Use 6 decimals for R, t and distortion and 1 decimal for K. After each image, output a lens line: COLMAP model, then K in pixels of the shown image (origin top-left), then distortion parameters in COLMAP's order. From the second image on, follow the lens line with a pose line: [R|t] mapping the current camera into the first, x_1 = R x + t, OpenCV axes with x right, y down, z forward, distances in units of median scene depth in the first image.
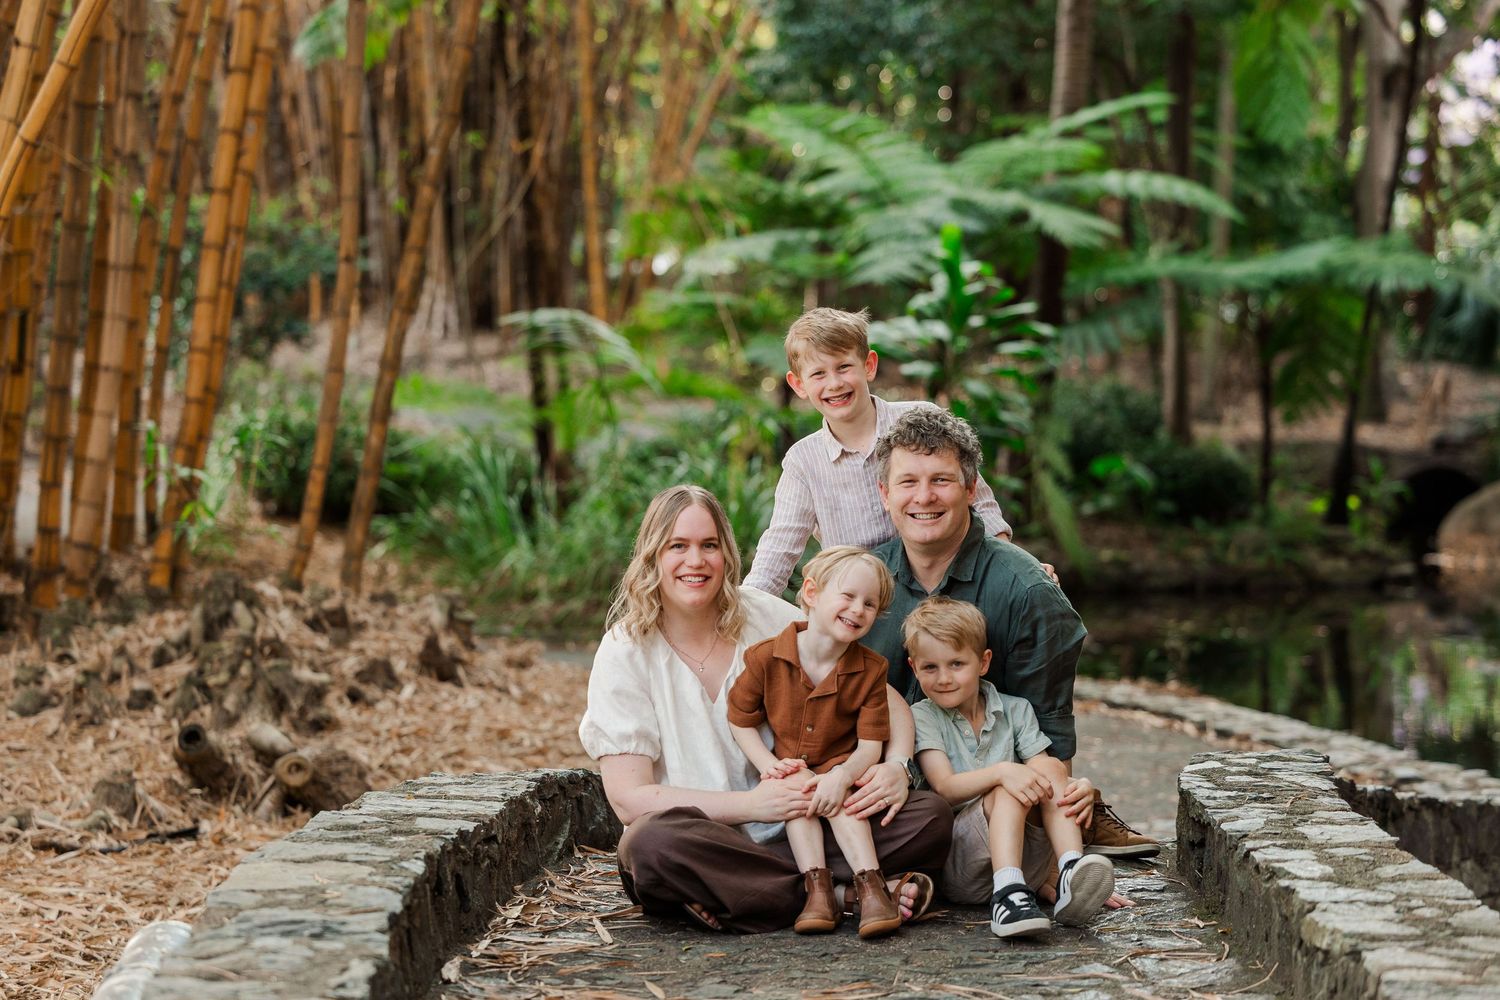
lens RADIAL K [[4493.6, 0, 750.0], [0, 4493.6, 500.0], [0, 0, 1]] dist [-0.048945, -0.656584]
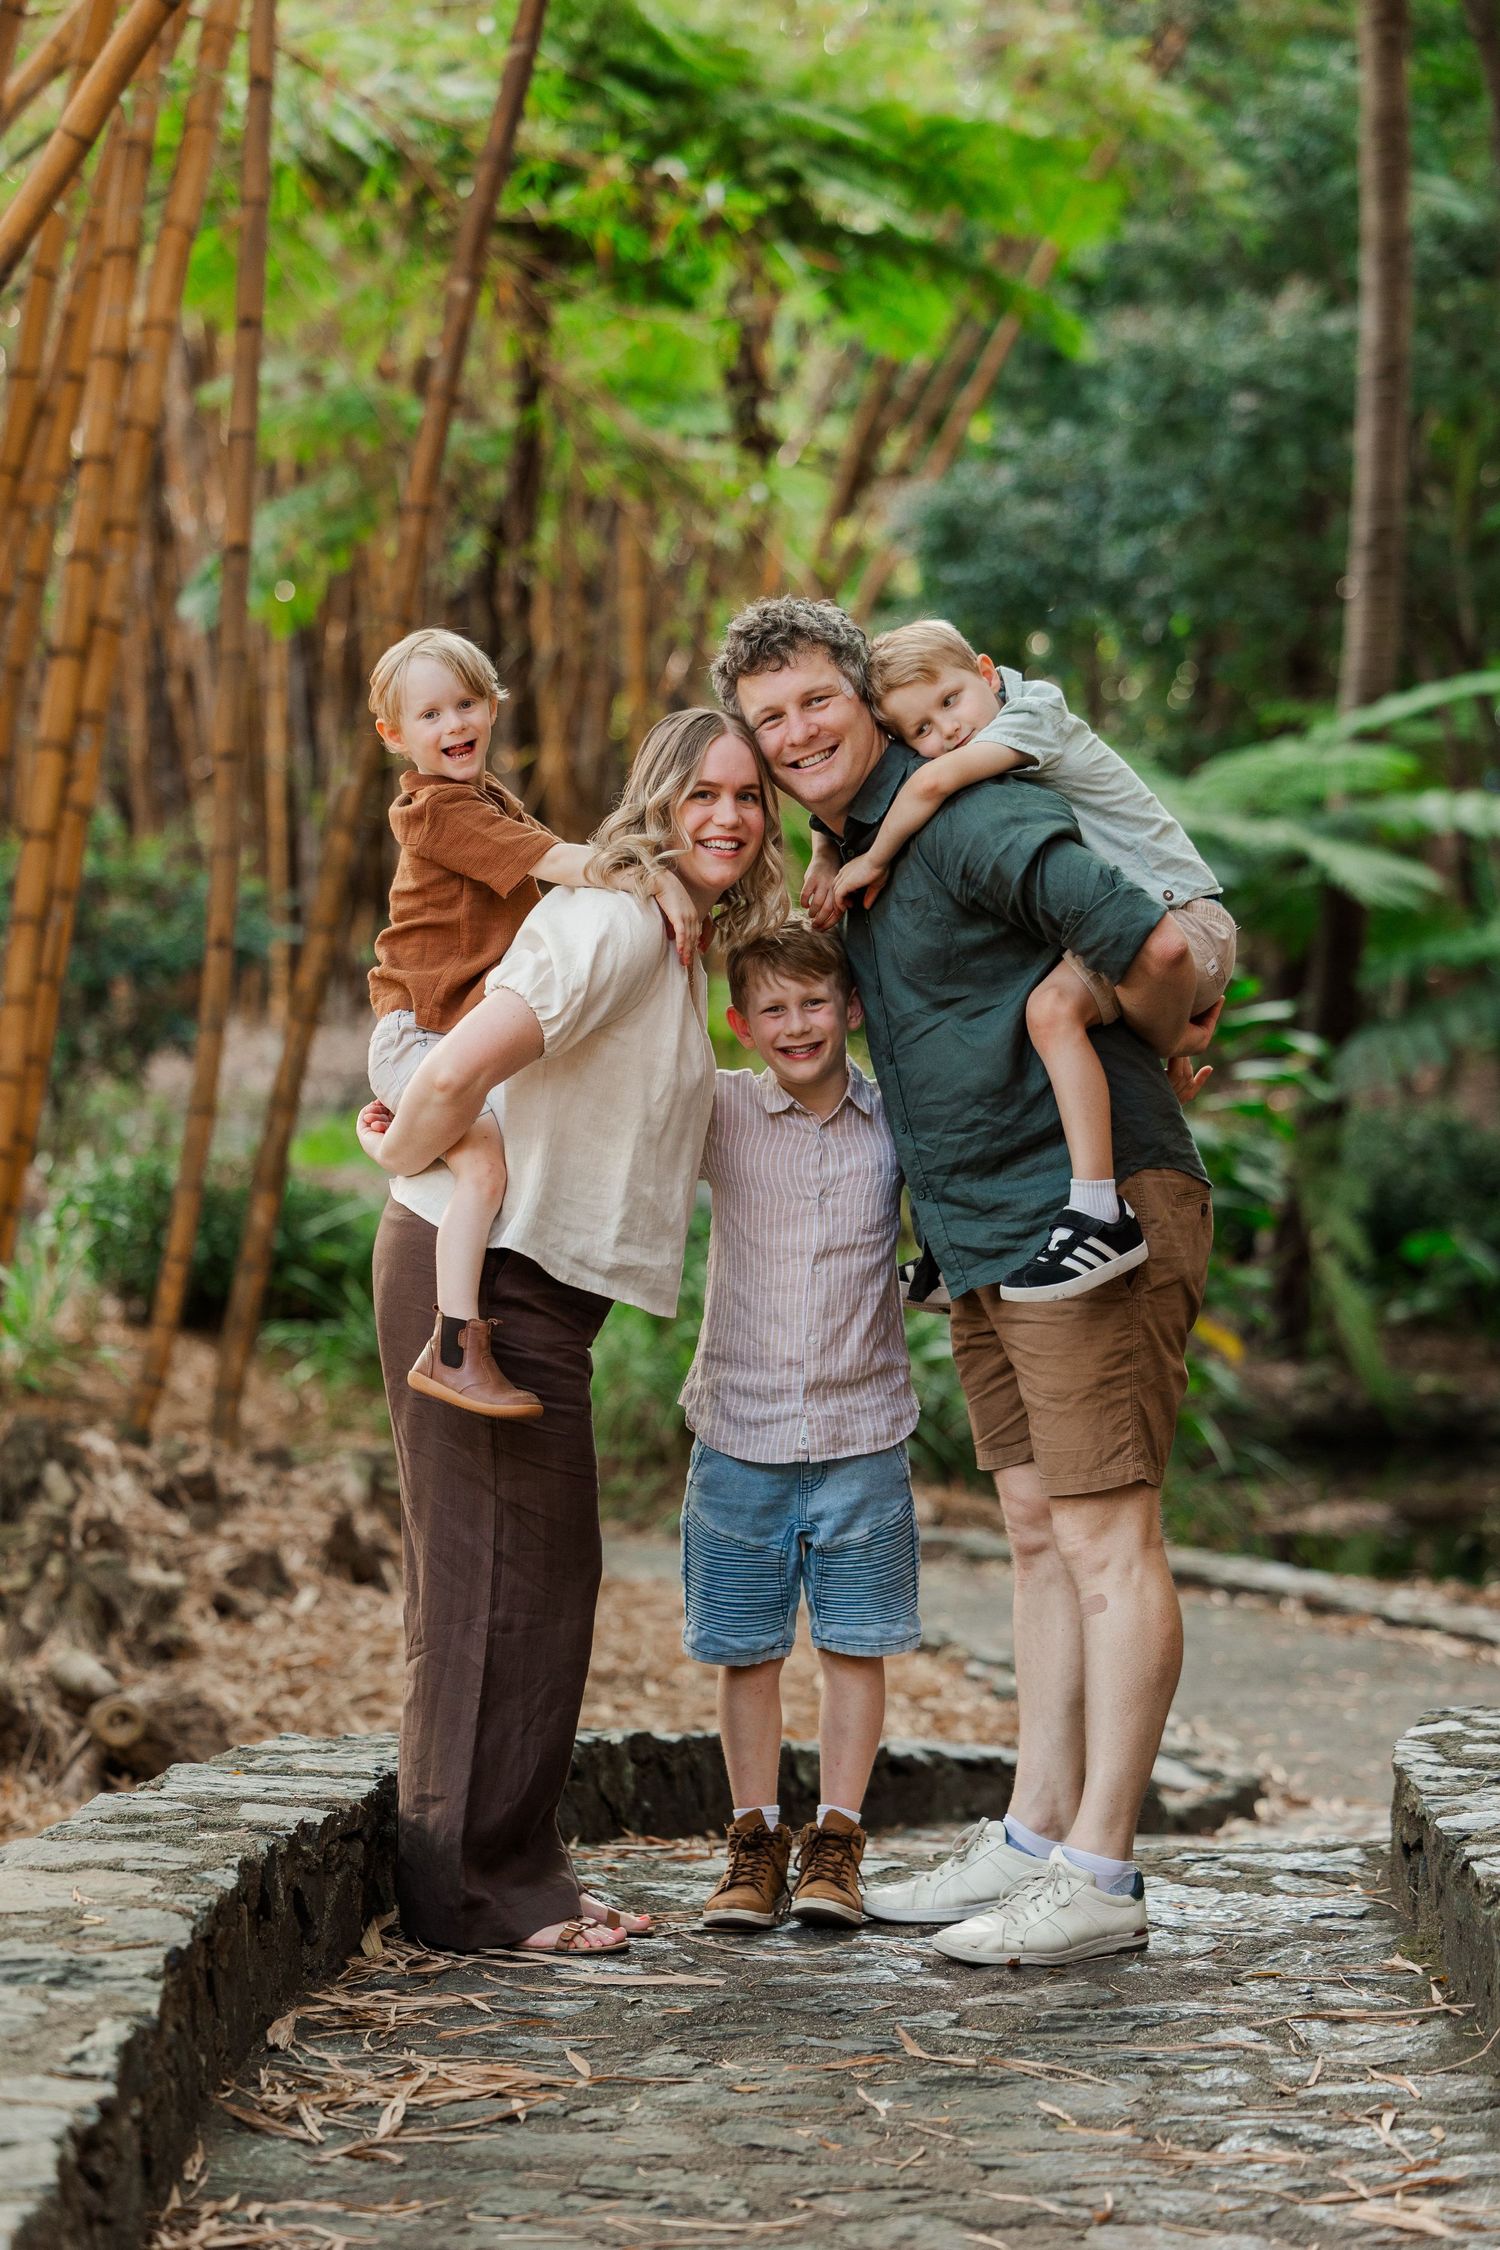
lens RADIAL K [[6949.5, 0, 634.2], [0, 6949.5, 1125.6], [0, 0, 1]] dist [-0.055754, 0.021326]
pose [[0.999258, 0.001014, -0.038510, 0.011374], [-0.001926, 0.999718, -0.023657, -0.002994], [0.038475, 0.023713, 0.998978, -0.019427]]
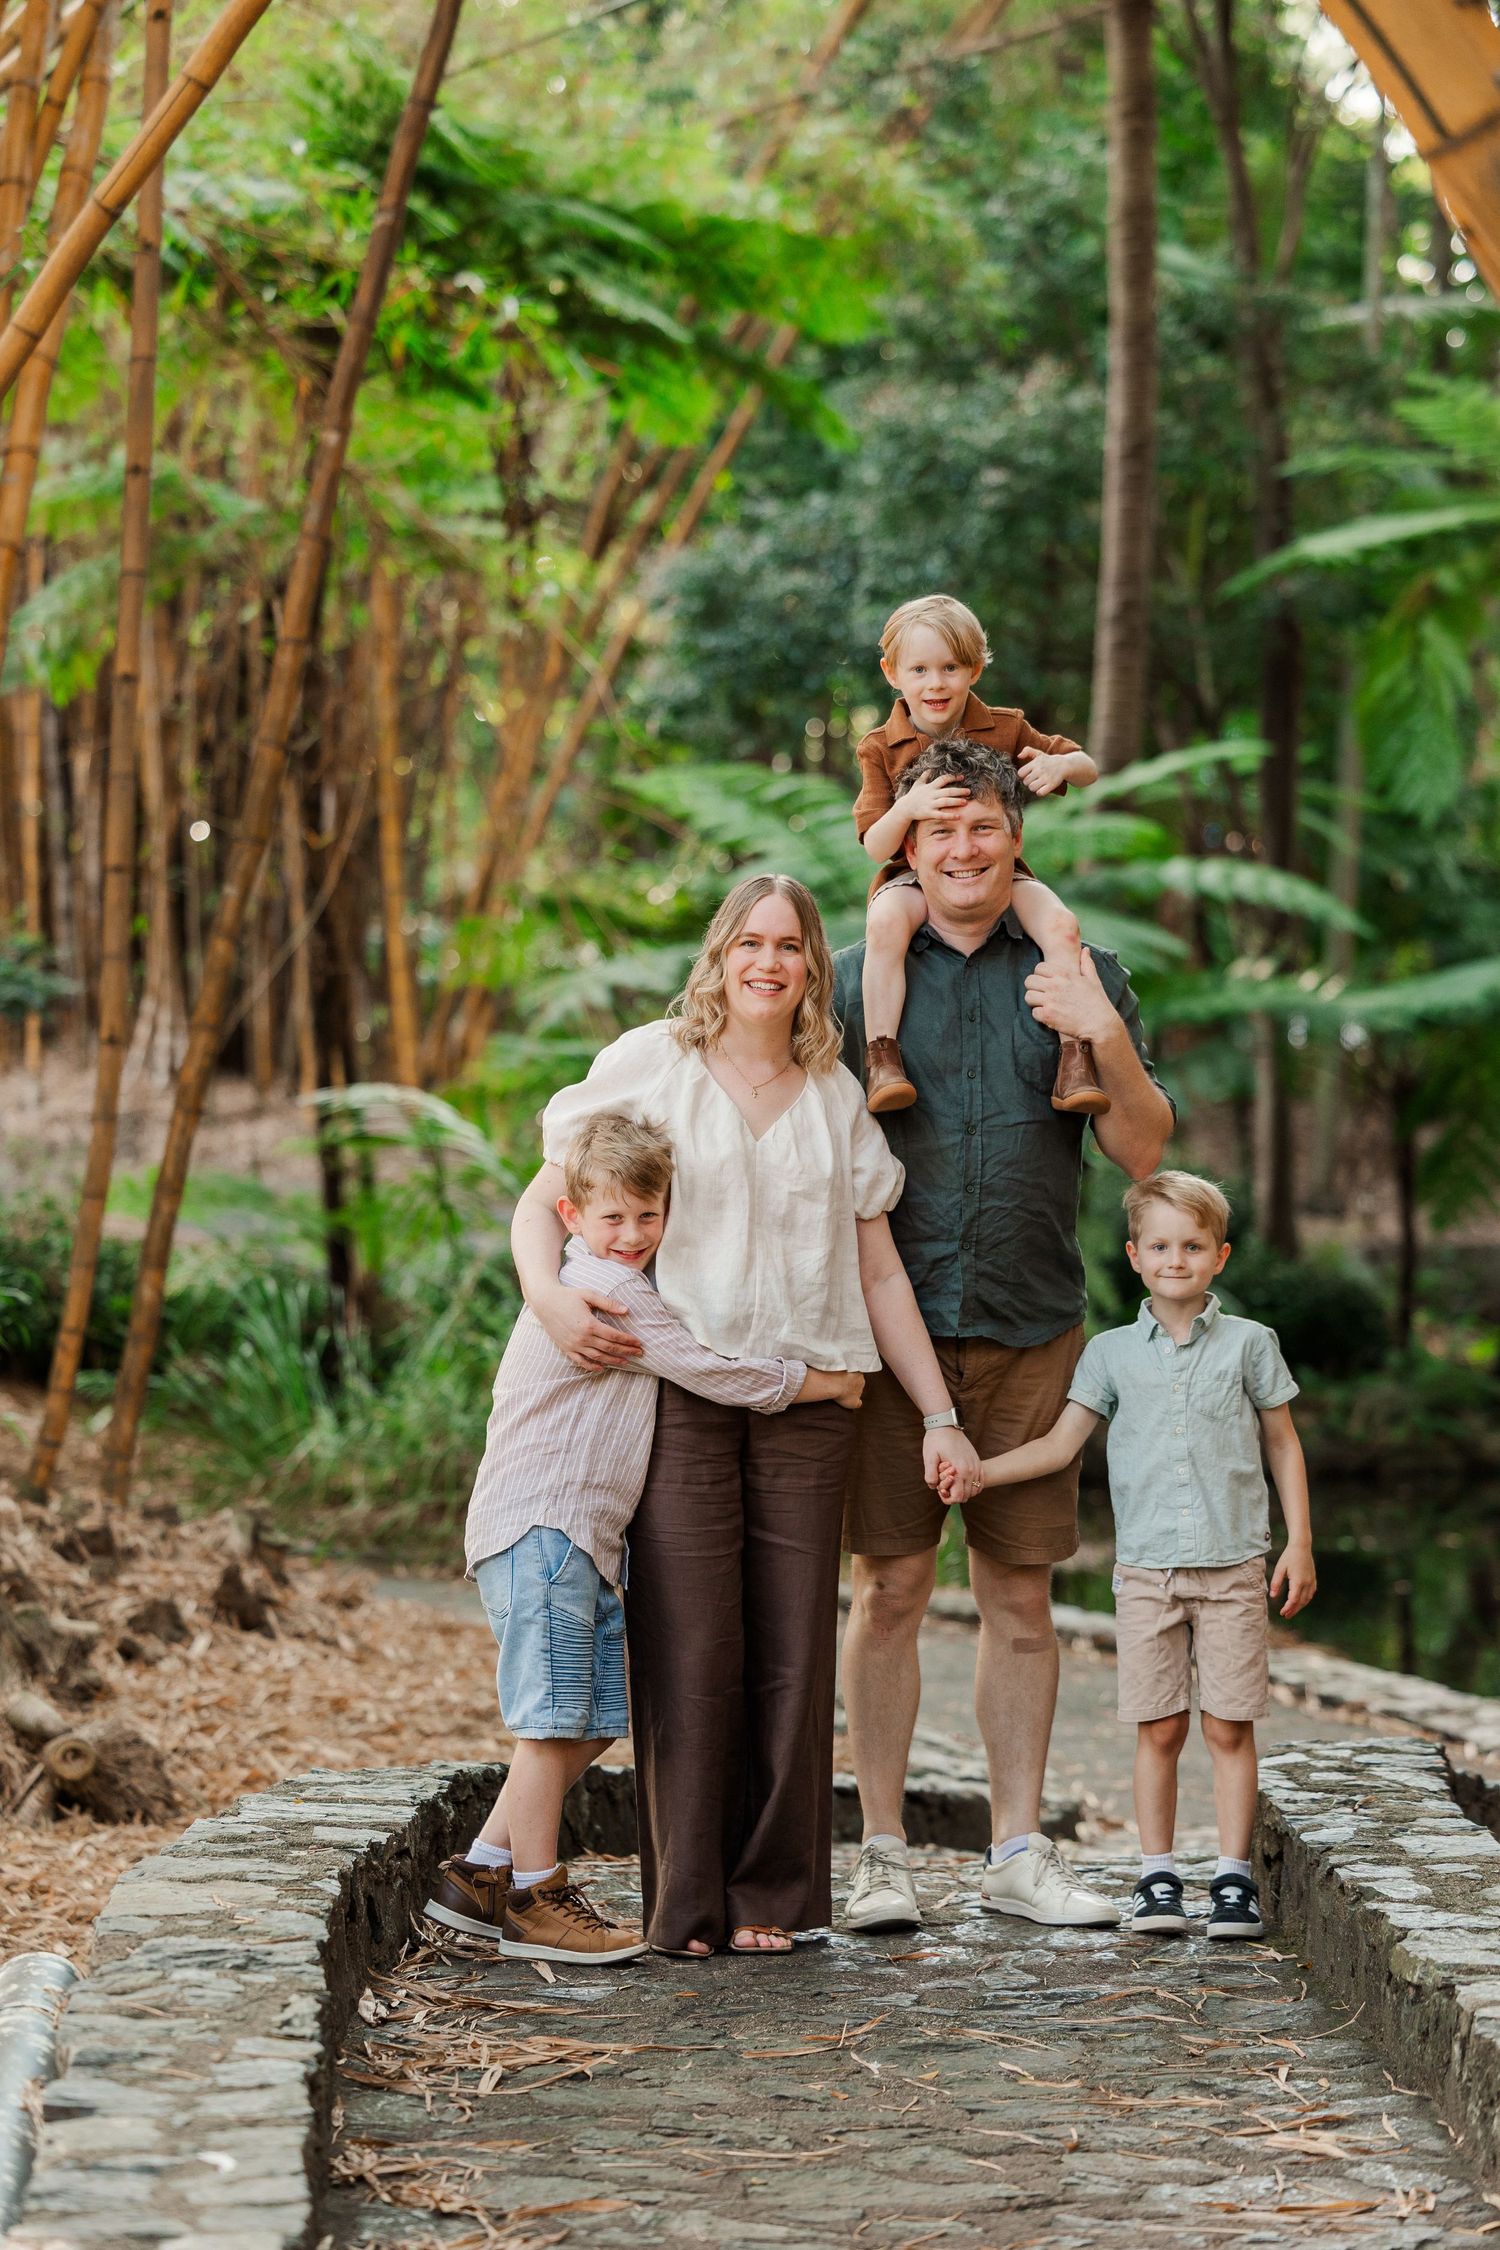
lens RADIAL K [[6932.4, 0, 750.0], [0, 6932.4, 1125.0], [0, 0, 1]] dist [-0.032808, 0.870874]
pose [[0.999830, 0.001218, 0.018416, -0.008476], [-0.000696, 0.999599, -0.028297, -0.009566], [-0.018443, 0.028279, 0.999430, -0.119093]]
